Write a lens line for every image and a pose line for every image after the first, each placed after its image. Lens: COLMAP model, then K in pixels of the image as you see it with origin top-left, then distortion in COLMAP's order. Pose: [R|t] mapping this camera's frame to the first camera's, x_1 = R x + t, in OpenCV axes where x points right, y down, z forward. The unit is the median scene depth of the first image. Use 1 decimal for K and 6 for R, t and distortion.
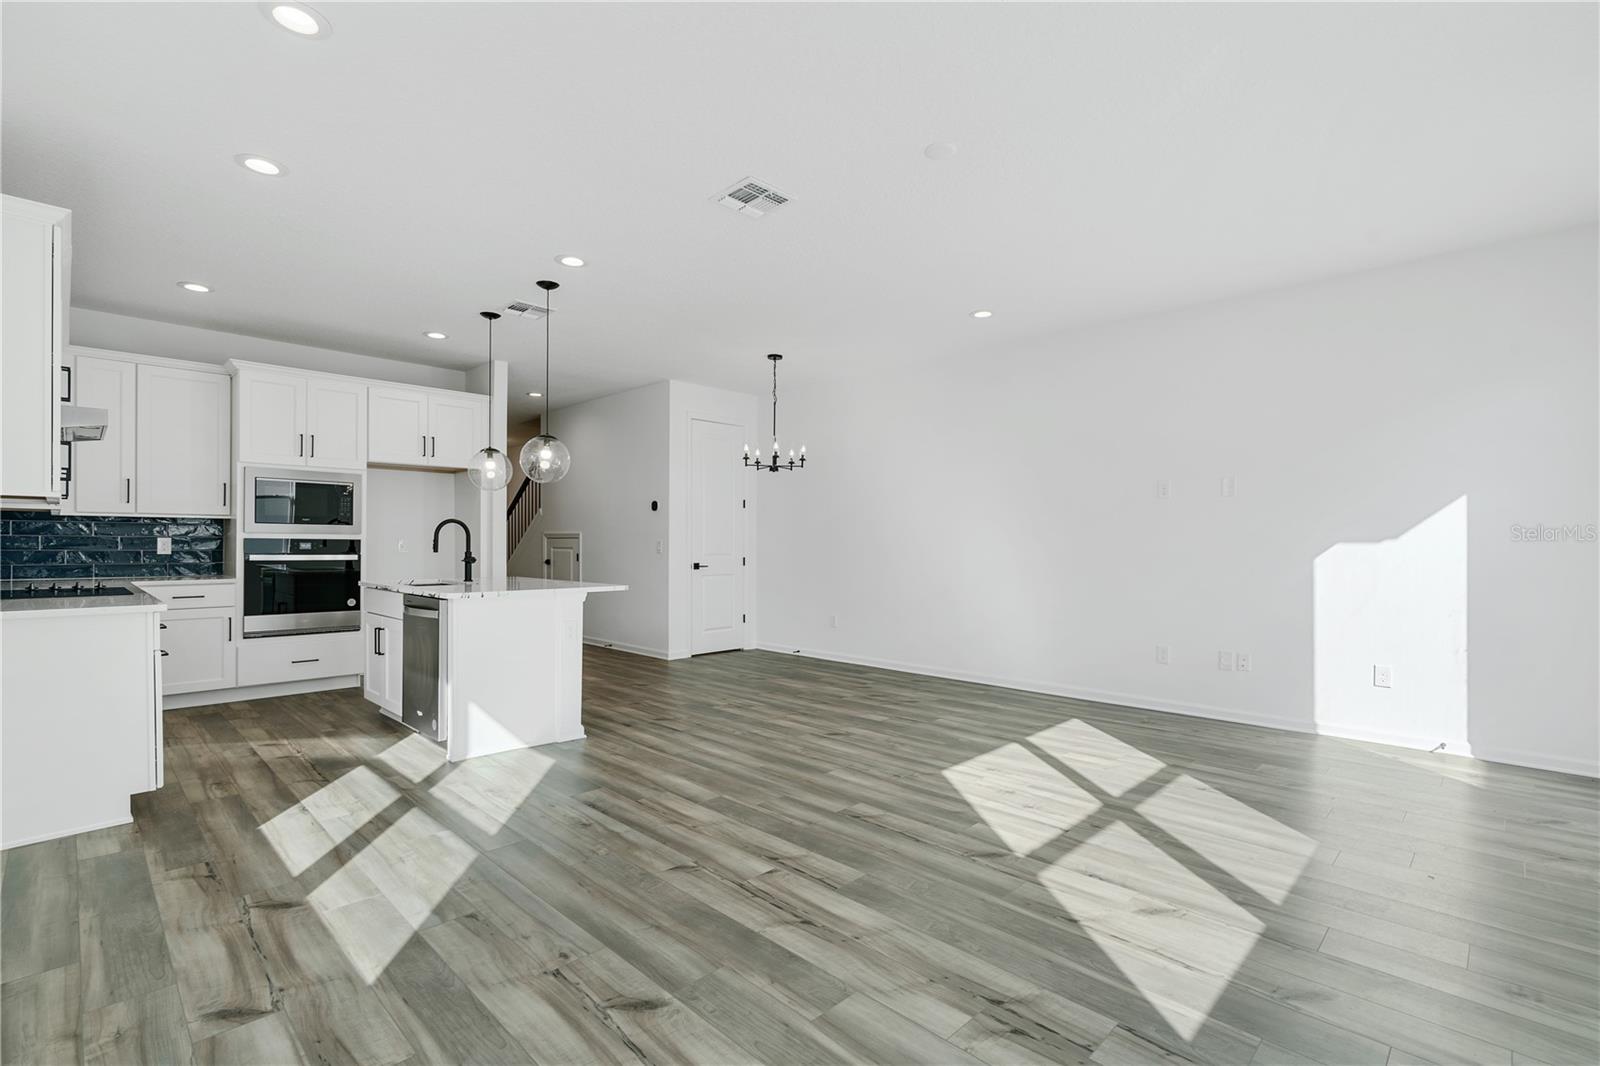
lens RADIAL K [[726.2, 0, 797.1], [0, 726.2, 543.4], [0, 0, 1]] dist [-0.011672, 0.001408]
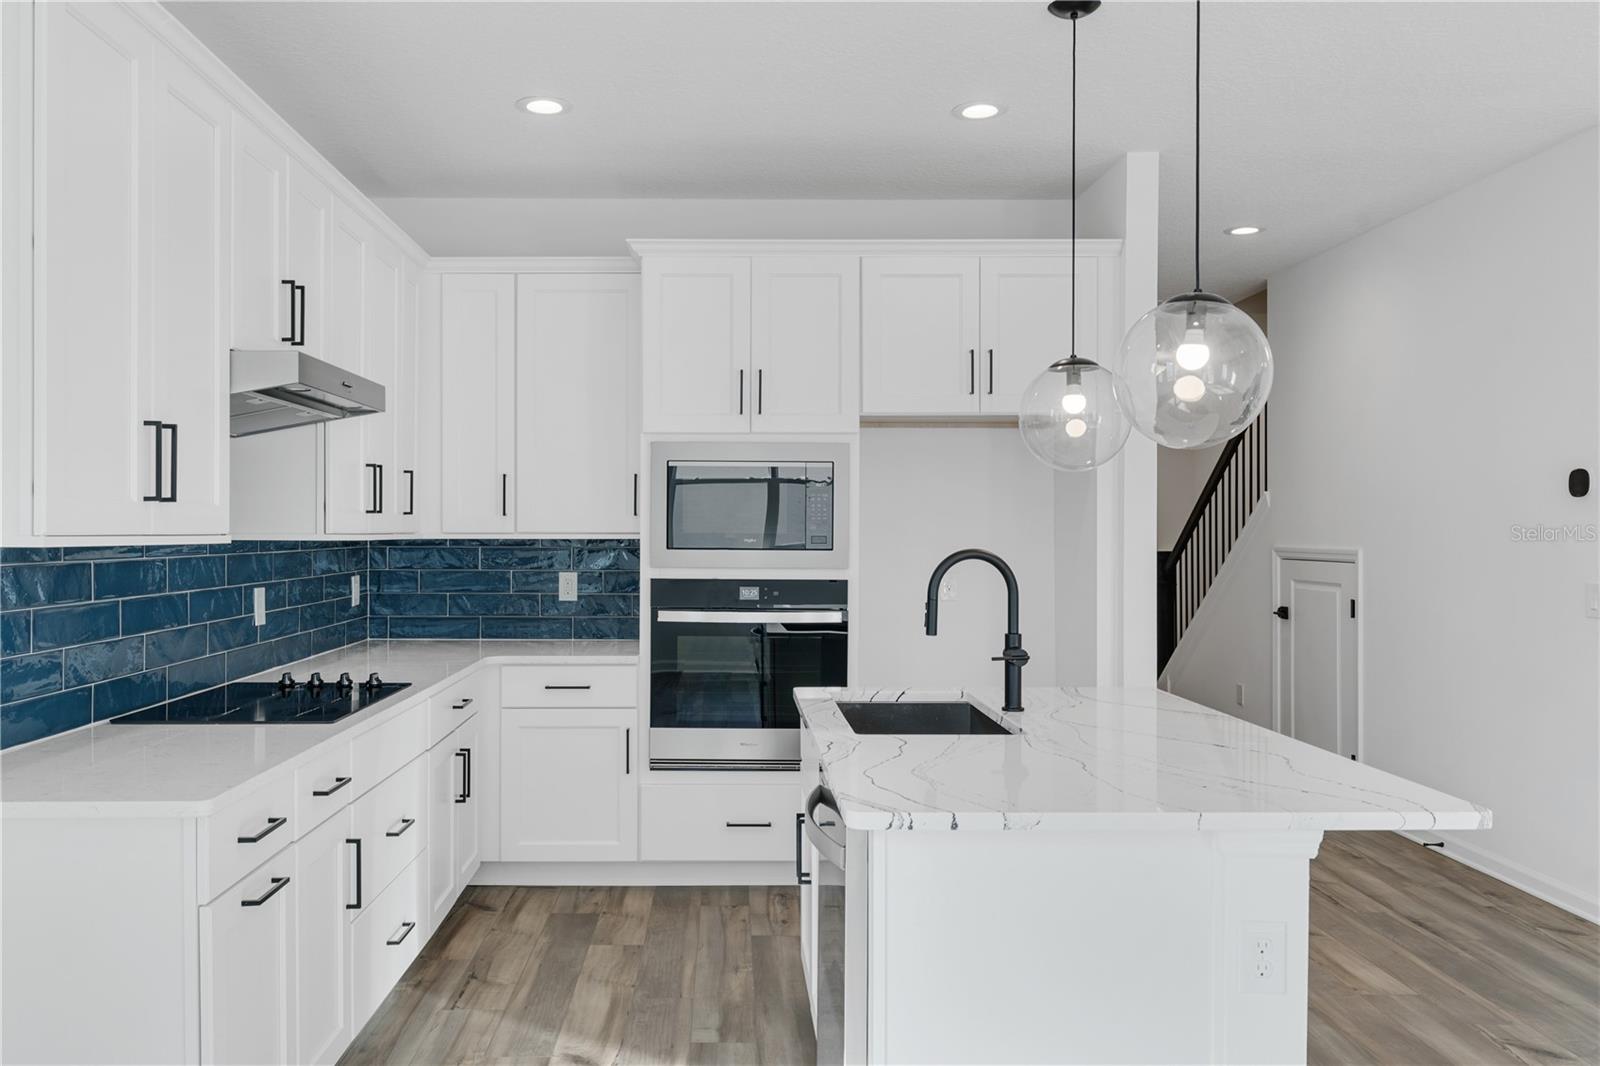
lens RADIAL K [[1211.1, 0, 743.0], [0, 1211.1, 540.0], [0, 0, 1]] dist [0.003165, -0.001954]
pose [[0.709335, 0.002209, -0.704868, -0.099677], [0.002121, 0.999984, 0.005269, -0.039955], [0.704868, -0.005233, 0.709319, 0.425971]]
